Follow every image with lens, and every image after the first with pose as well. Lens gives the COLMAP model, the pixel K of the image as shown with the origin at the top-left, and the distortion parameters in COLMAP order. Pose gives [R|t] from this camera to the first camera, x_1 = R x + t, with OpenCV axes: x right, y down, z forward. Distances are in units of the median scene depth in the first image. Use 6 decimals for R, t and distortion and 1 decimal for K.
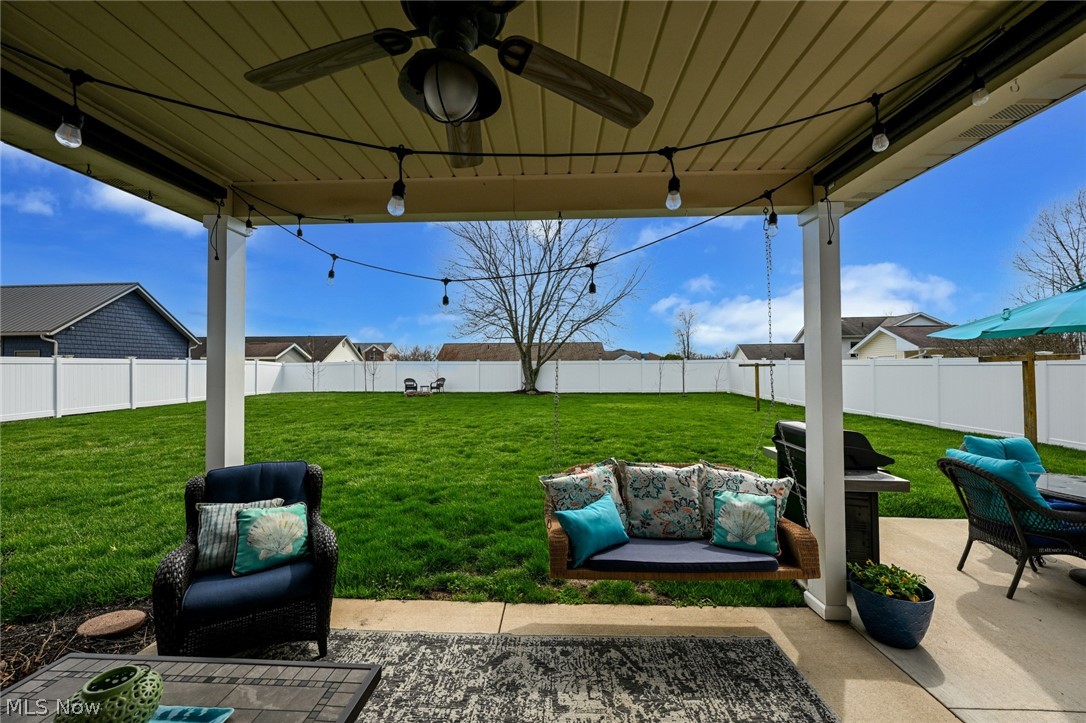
lens RADIAL K [[426.8, 0, 543.0], [0, 426.8, 361.5], [0, 0, 1]] dist [0.001109, 0.000093]
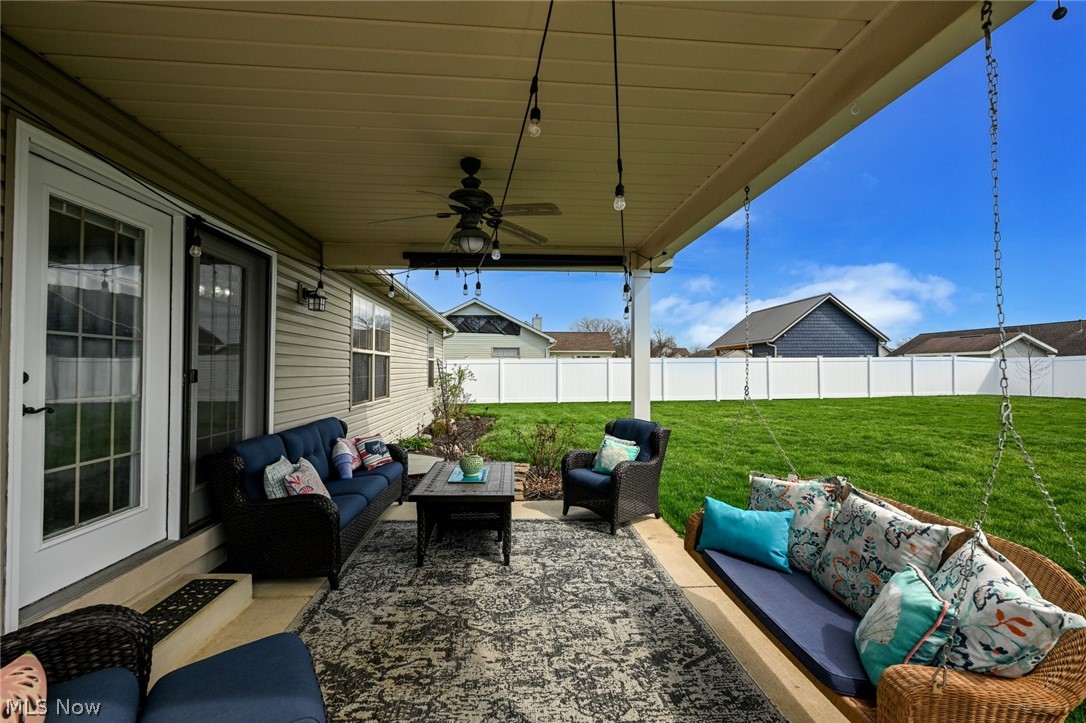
lens RADIAL K [[434.0, 0, 543.0], [0, 434.0, 361.5], [0, 0, 1]] dist [0.003030, 0.000299]
pose [[0.117139, -0.012575, -0.993036, 0.971938], [0.016662, 0.999804, -0.010695, 0.032839], [0.992976, -0.015293, 0.117325, 0.478177]]
